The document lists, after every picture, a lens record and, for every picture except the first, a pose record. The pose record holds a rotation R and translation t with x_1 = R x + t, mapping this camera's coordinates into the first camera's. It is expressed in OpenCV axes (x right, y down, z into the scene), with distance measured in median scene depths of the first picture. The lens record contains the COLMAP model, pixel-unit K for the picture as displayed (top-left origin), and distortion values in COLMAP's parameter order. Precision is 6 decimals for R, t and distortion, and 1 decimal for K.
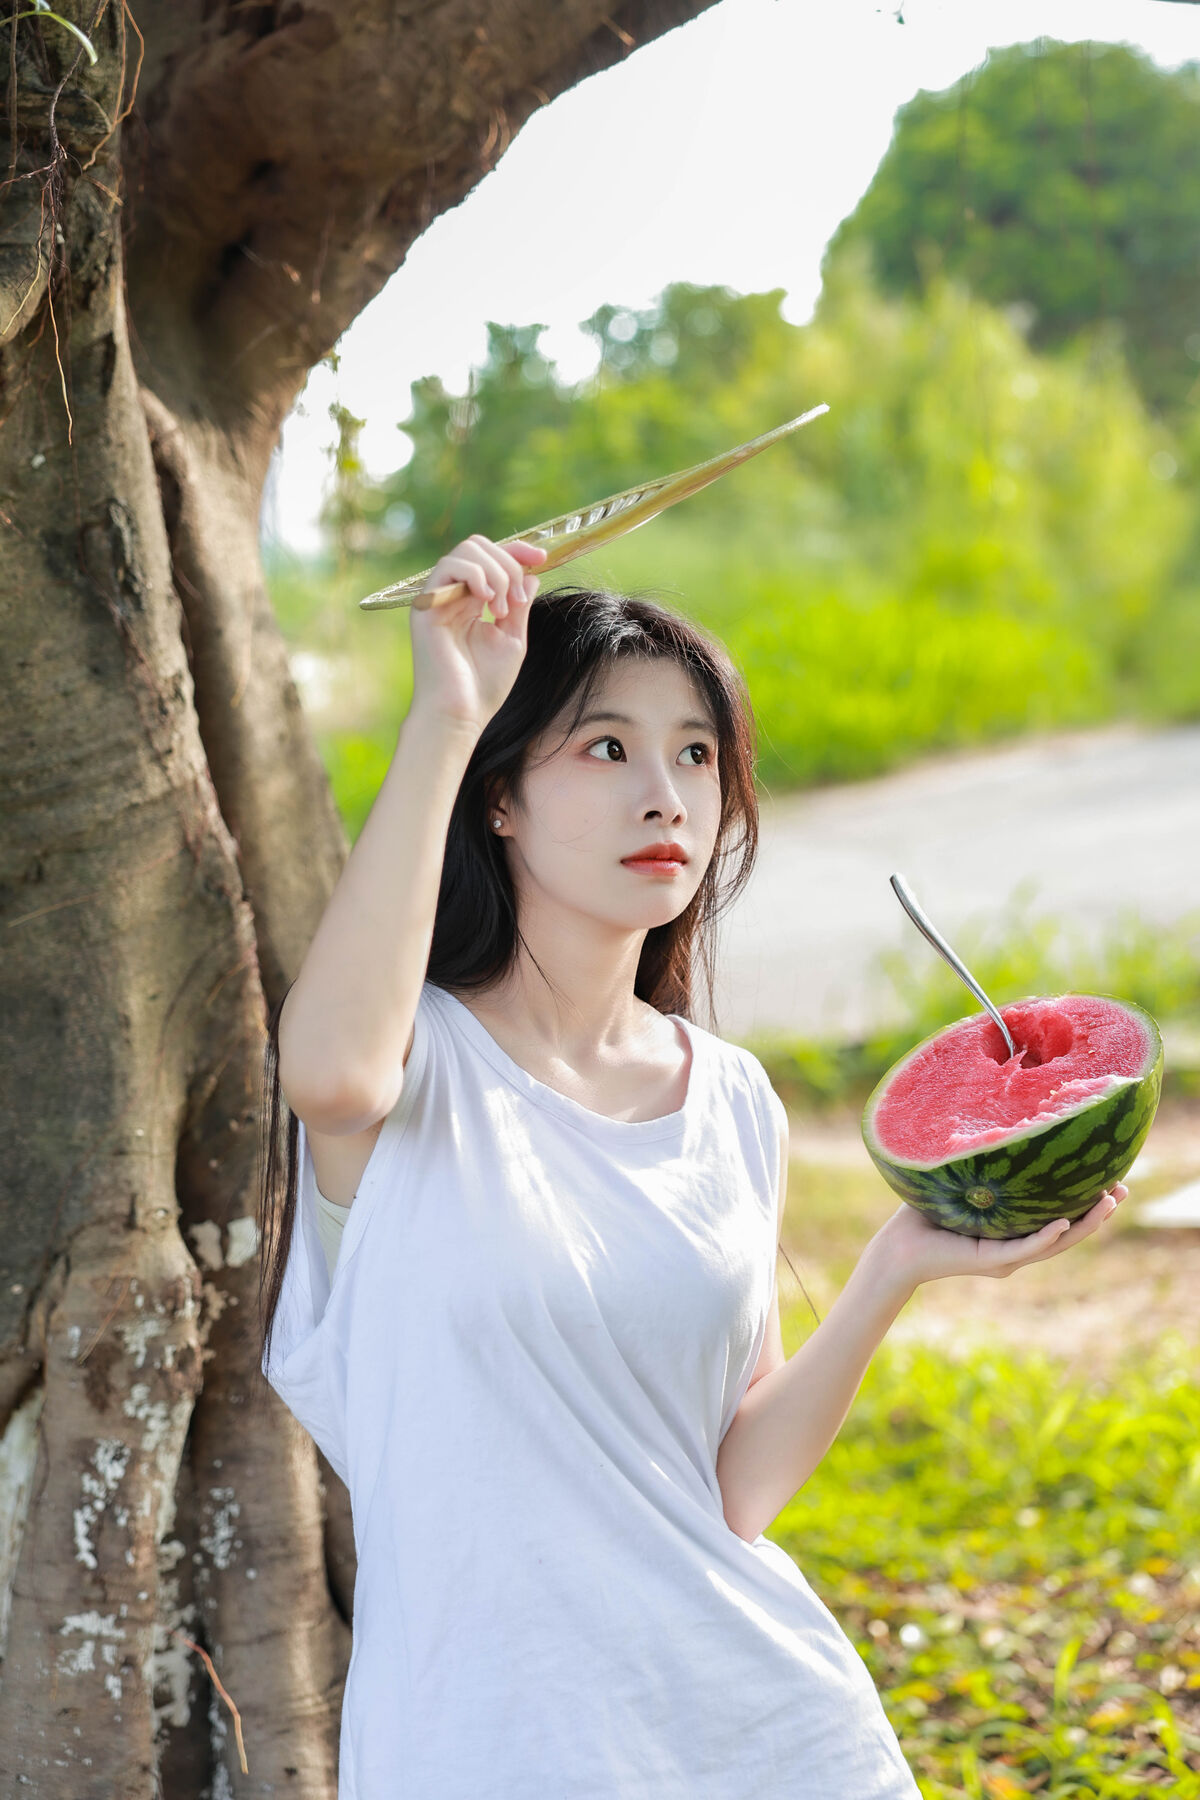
lens RADIAL K [[2941.9, 0, 607.1], [0, 2941.9, 892.8], [0, 0, 1]] dist [0.010054, 0.000000]
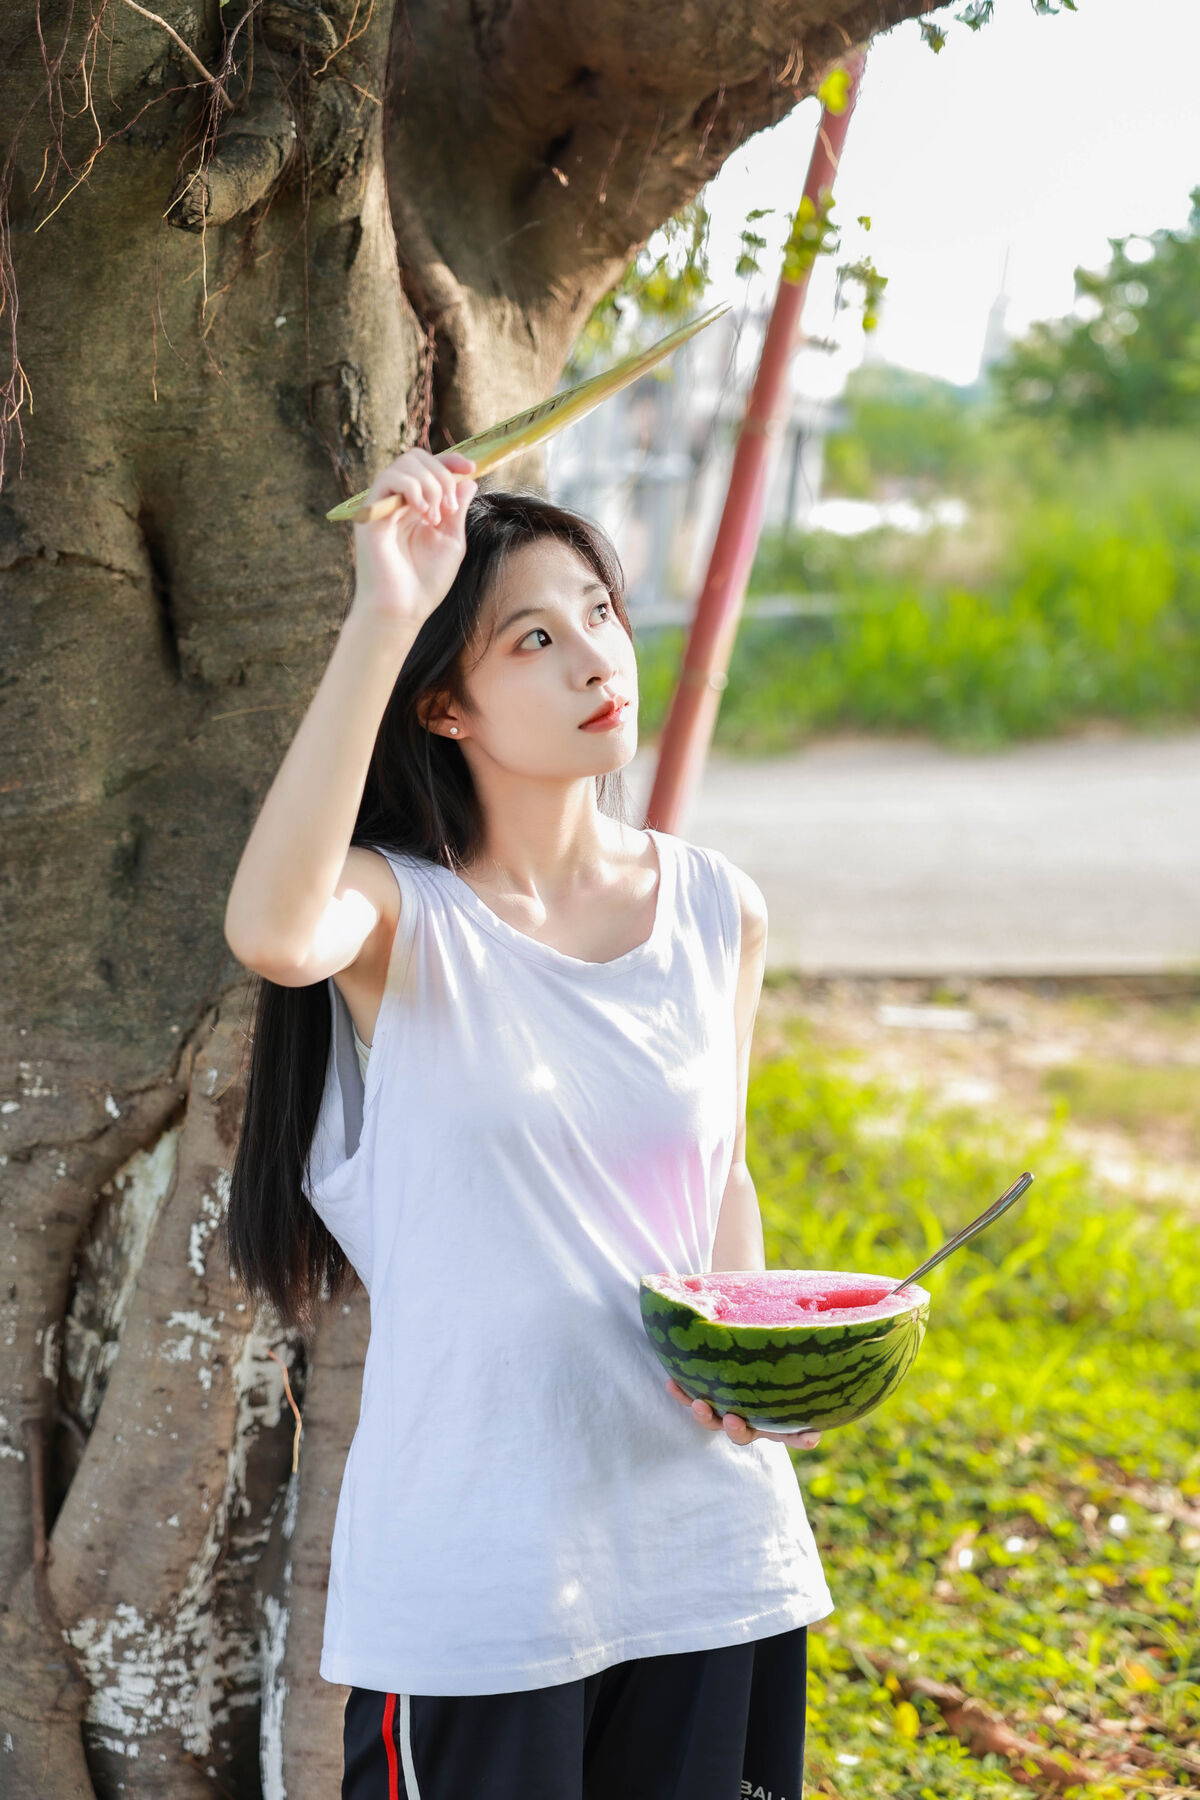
lens RADIAL K [[2941.9, 0, 595.0], [0, 2941.9, 895.6], [0, 0, 1]] dist [0.010054, 0.000000]
pose [[0.962009, 0.165244, -0.217332, 0.203631], [-0.152983, 0.985588, 0.072201, -0.026913], [0.226130, -0.036210, 0.973424, -0.093610]]
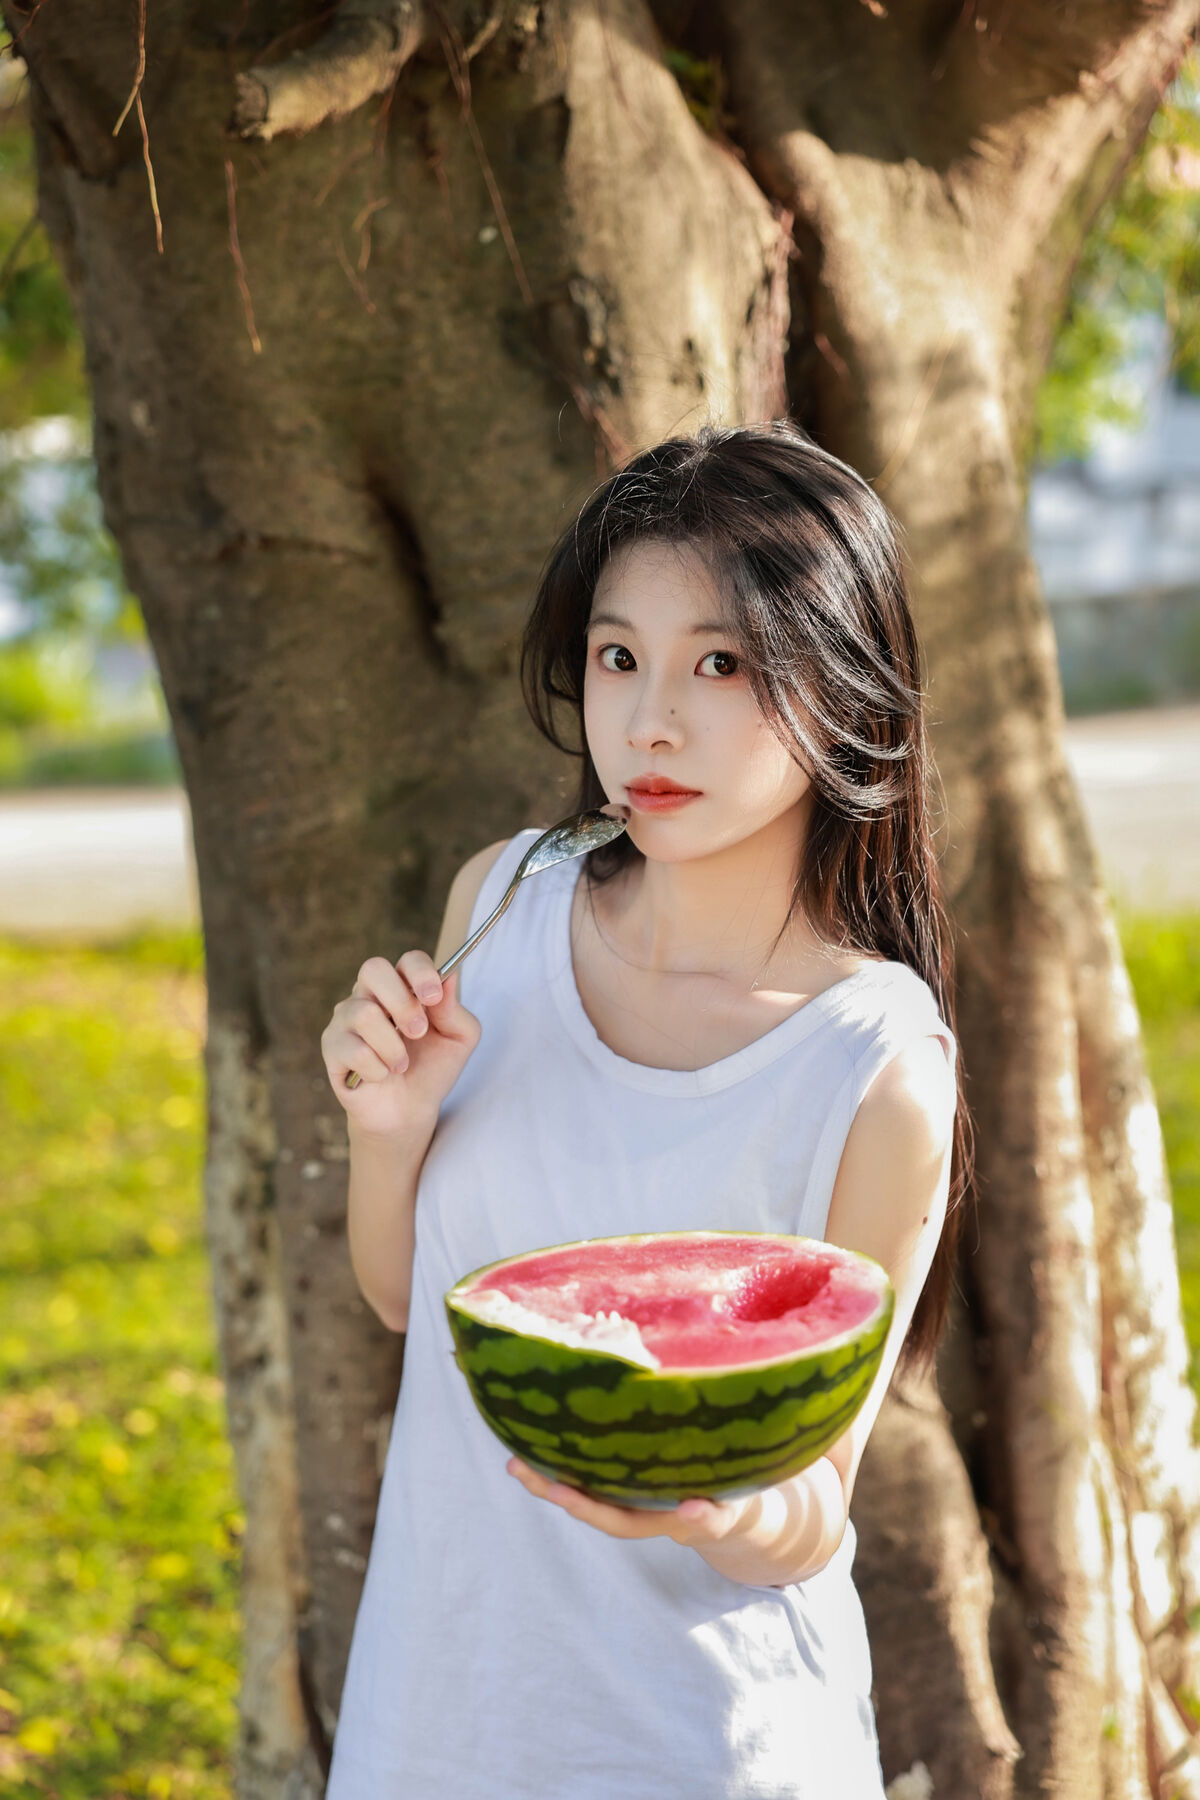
lens RADIAL K [[2941.9, 0, 600.0], [0, 2941.9, 886.1], [0, 0, 1]] dist [0.010054, 0.000000]
pose [[0.790878, 0.143111, -0.595006, 0.414565], [-0.069499, 0.986986, 0.145012, -0.077009], [0.608015, -0.073334, 0.790532, 0.247865]]
